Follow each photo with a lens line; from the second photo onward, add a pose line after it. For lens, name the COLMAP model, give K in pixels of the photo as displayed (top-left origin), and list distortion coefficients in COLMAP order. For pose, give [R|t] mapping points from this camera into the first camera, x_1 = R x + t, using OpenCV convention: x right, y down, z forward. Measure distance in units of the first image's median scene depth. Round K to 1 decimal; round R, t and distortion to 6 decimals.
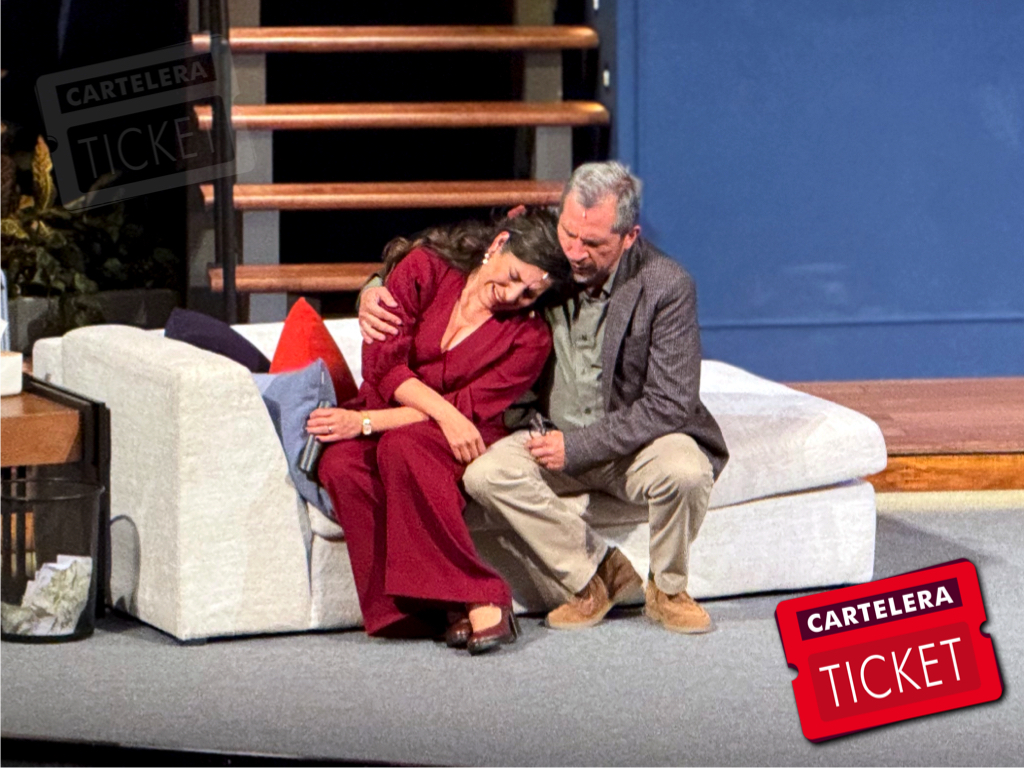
lens RADIAL K [[4041.1, 0, 513.5], [0, 4041.1, 292.3], [0, 0, 1]] dist [0.320954, 0.000000]
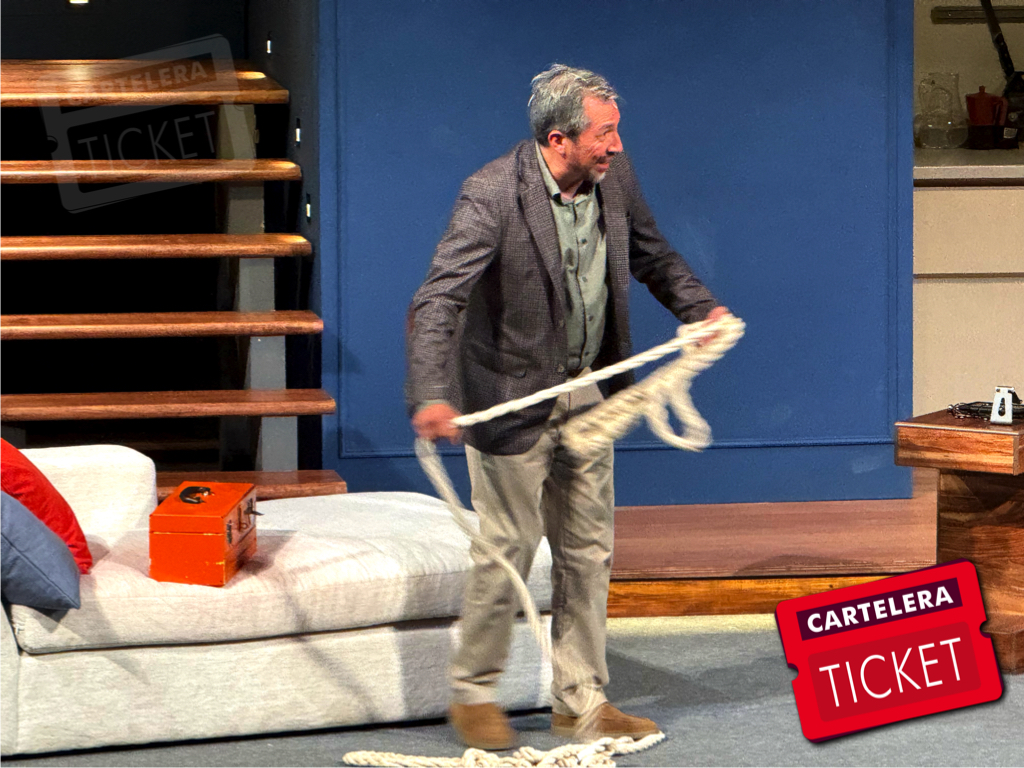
lens RADIAL K [[6799.5, 0, 516.0], [0, 6799.5, 381.3], [0, 0, 1]] dist [0.739430, 0.000000]
pose [[0.998529, -0.004175, 0.054062, -0.017730], [0.005542, 0.999668, -0.025148, 0.033656], [-0.053939, 0.025411, 0.998221, -0.715967]]
